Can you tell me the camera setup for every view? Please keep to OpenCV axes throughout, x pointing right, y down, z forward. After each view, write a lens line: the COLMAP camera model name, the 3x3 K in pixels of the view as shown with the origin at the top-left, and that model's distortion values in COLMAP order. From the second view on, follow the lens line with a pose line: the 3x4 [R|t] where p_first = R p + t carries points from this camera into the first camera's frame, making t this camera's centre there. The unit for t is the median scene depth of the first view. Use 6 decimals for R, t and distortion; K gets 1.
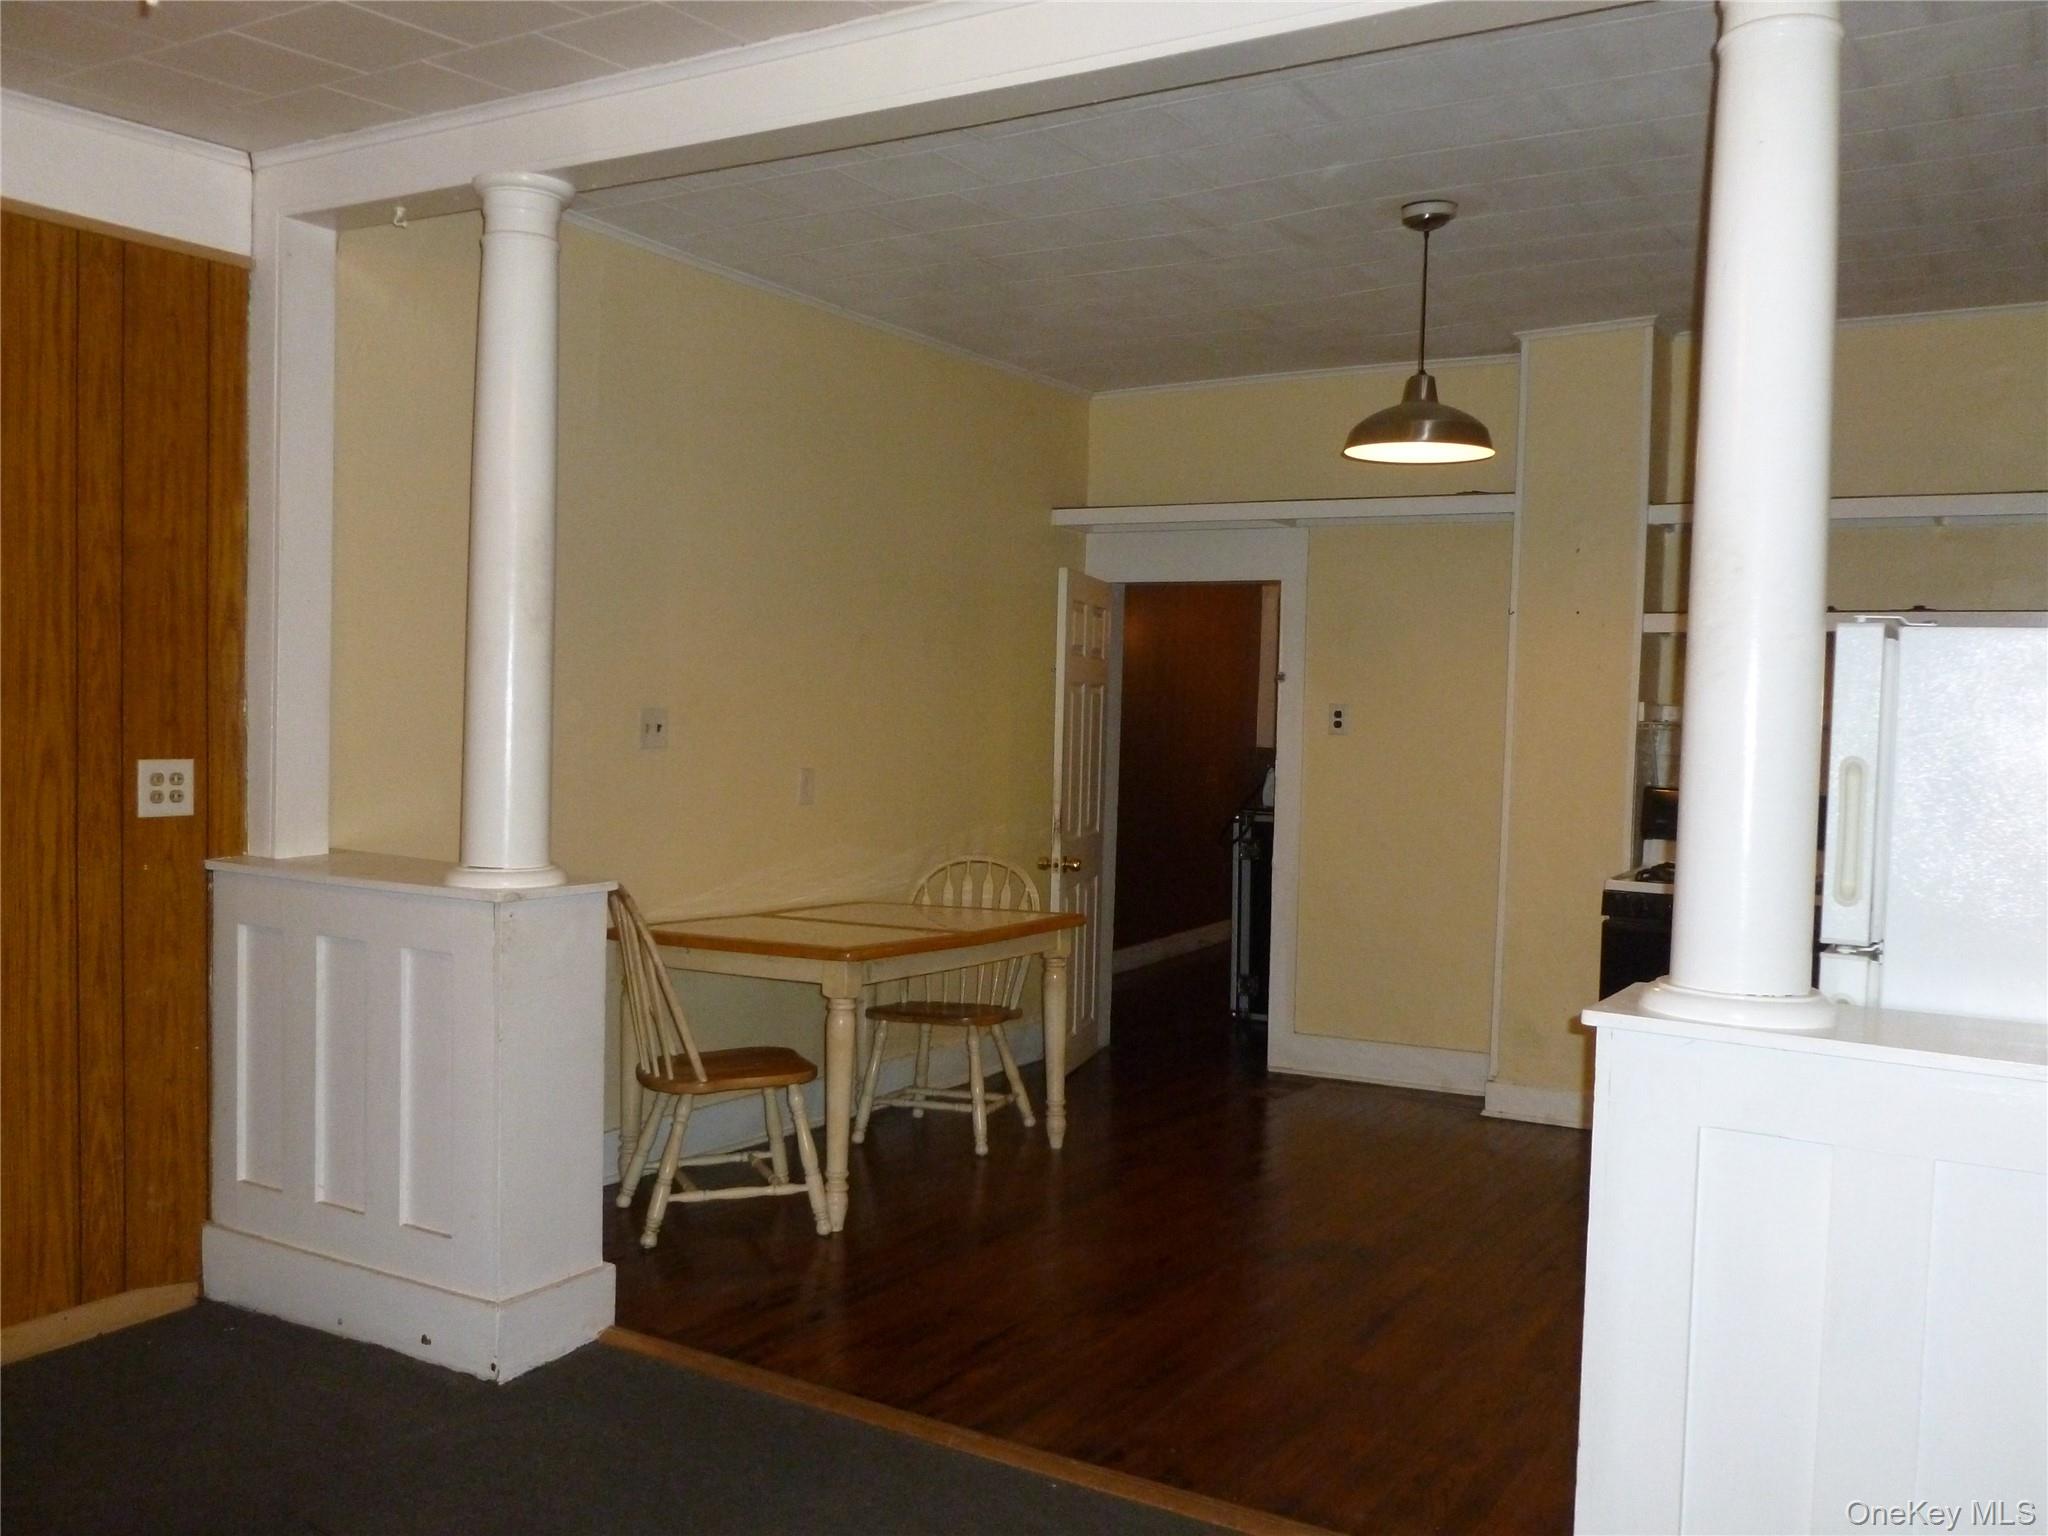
lens RADIAL K [[1759.2, 0, 1028.5], [0, 1759.2, 775.3], [0, 0, 1]] dist [-0.001839, -0.022231]
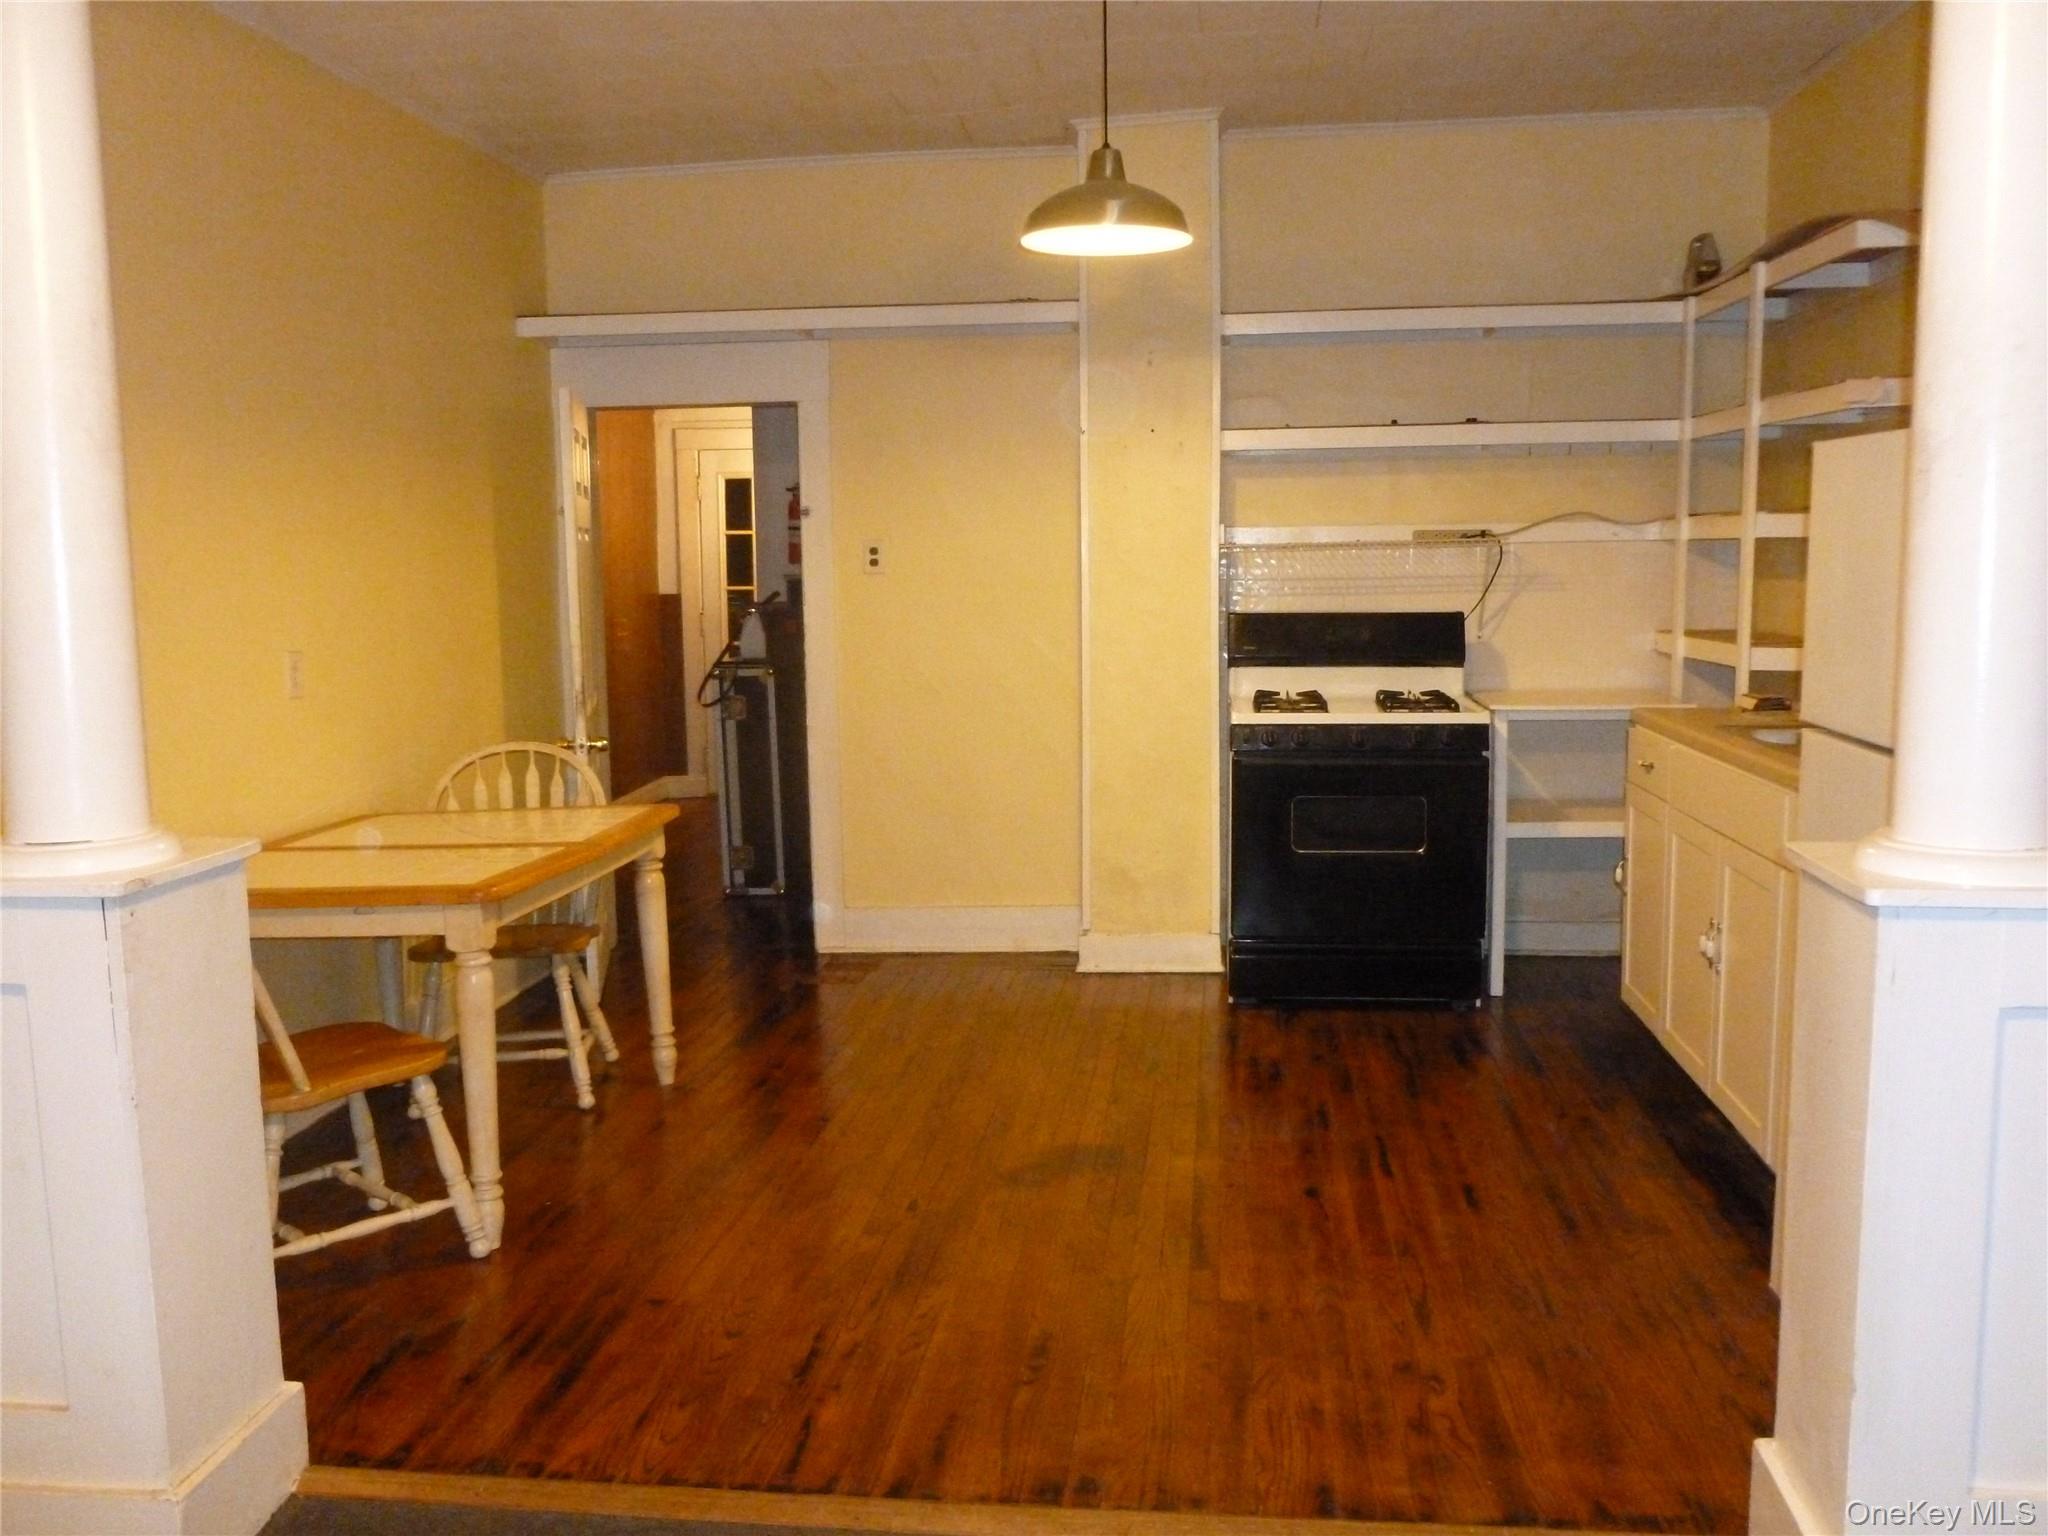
lens RADIAL K [[1759.2, 0, 1017.3], [0, 1759.2, 754.0], [0, 0, 1]] dist [-0.001839, -0.022231]
pose [[0.910011, -0.088656, 0.404994, -0.190959], [0.057165, 0.994370, 0.089227, -0.011646], [-0.410624, -0.058046, 0.909955, 0.215495]]
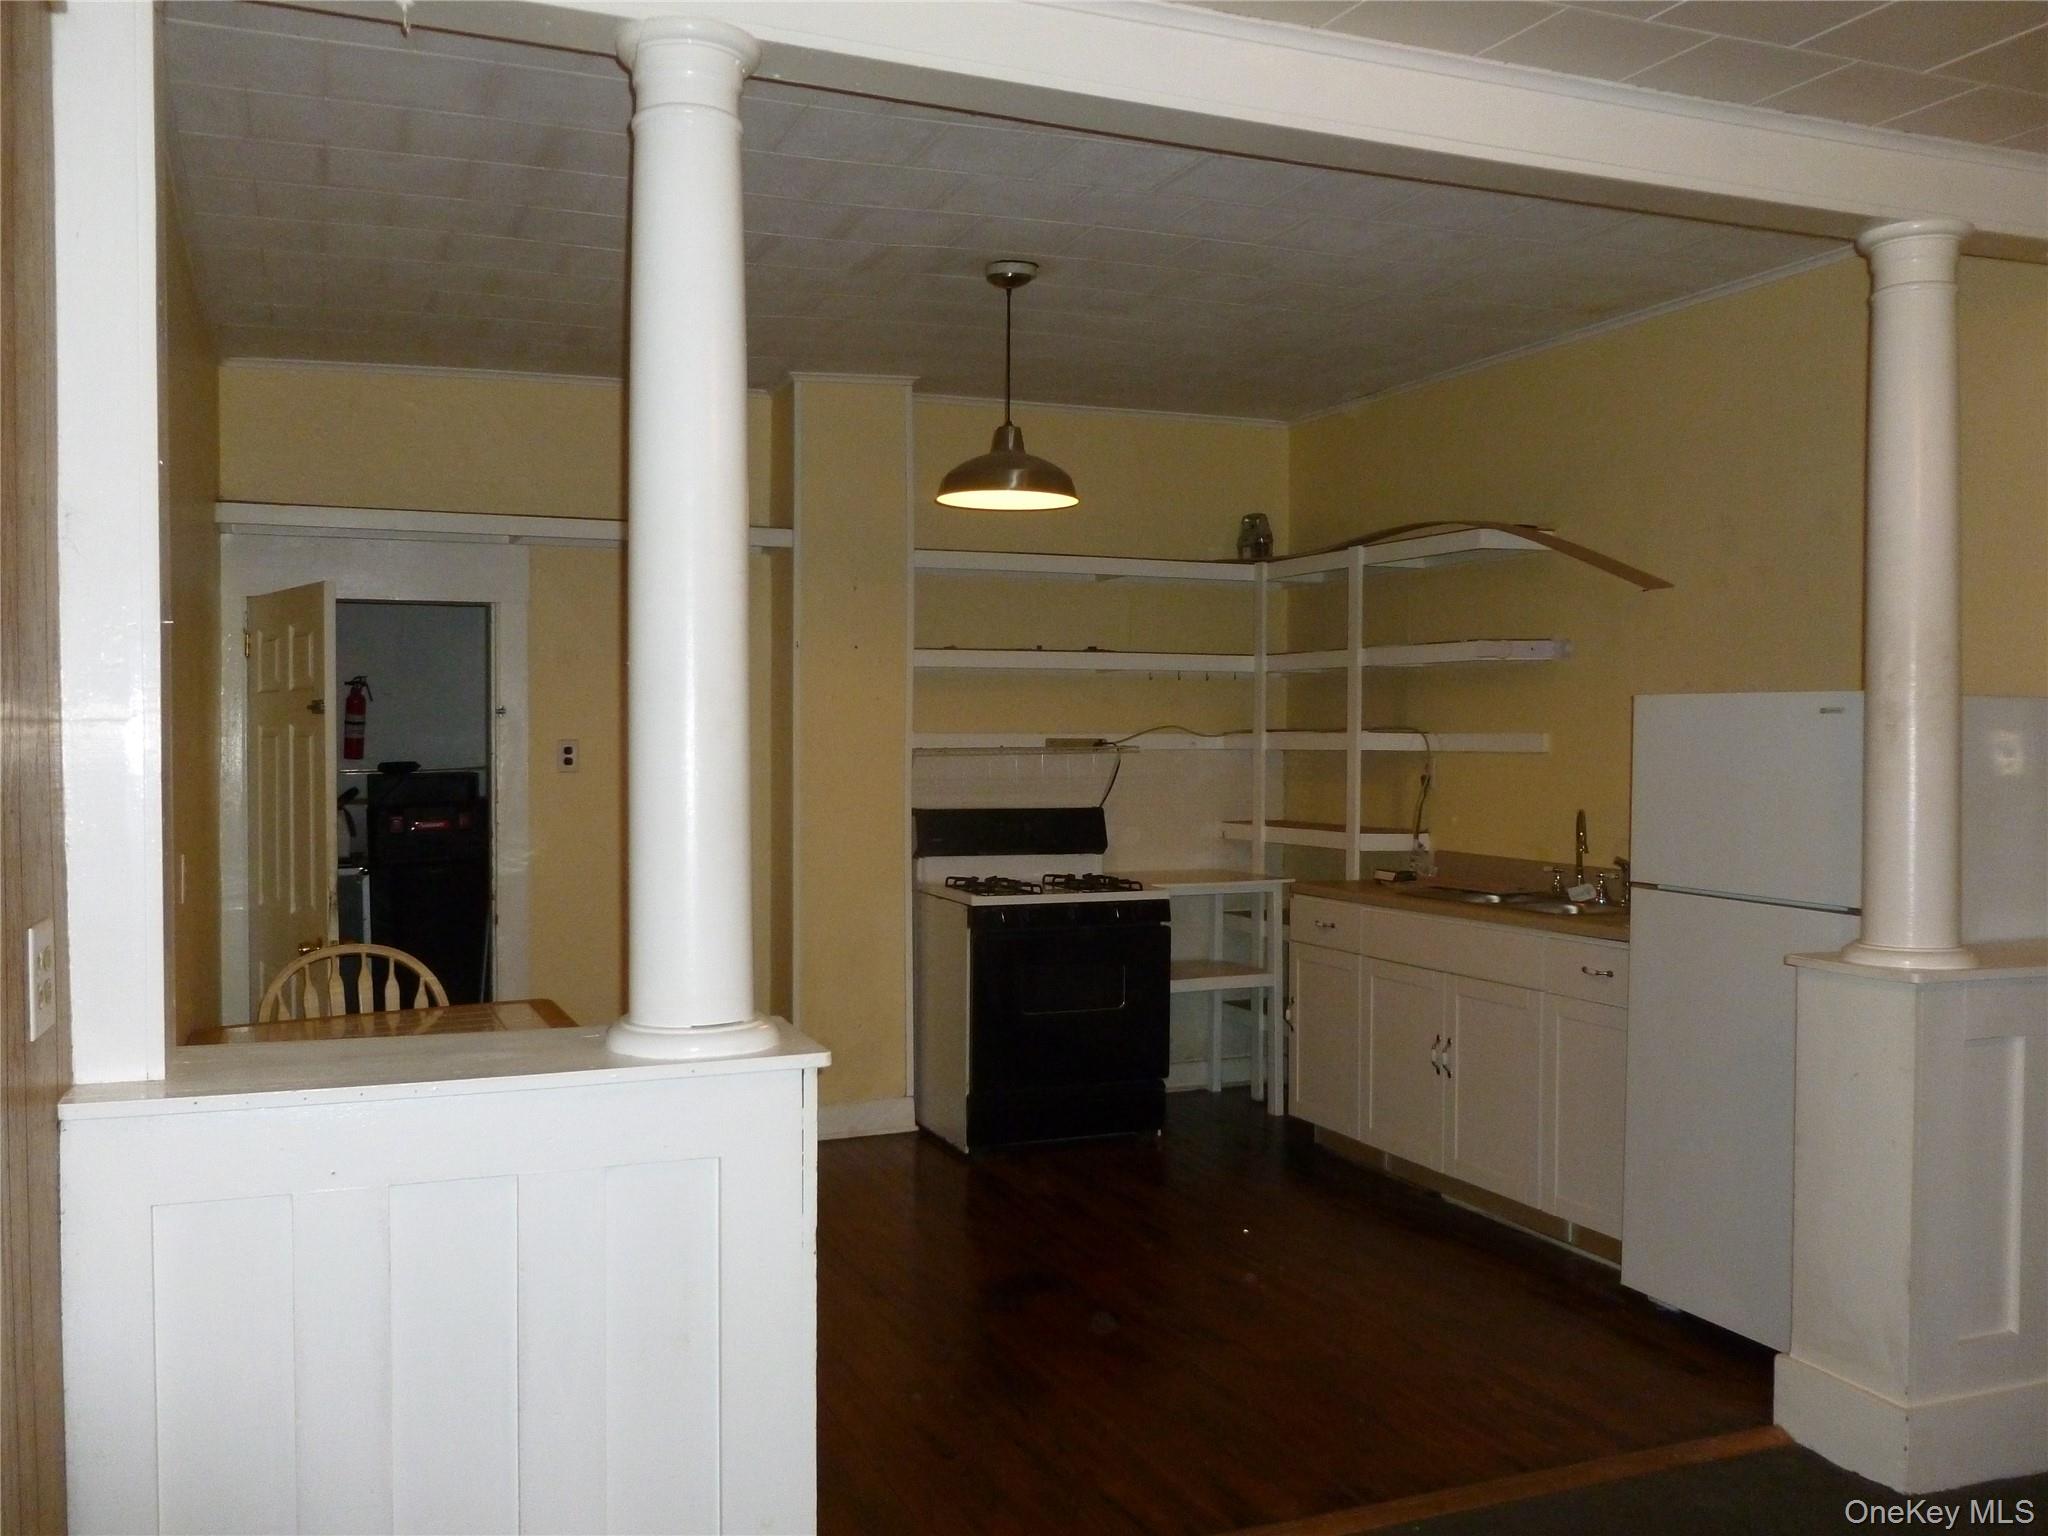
lens RADIAL K [[1759.2, 0, 1027.6], [0, 1759.2, 756.9], [0, 0, 1]] dist [-0.001839, -0.022231]
pose [[0.601599, -0.035591, 0.798005, -0.607528], [0.049282, 0.998758, 0.007392, -0.038730], [-0.797277, 0.034881, 0.602605, 0.370247]]
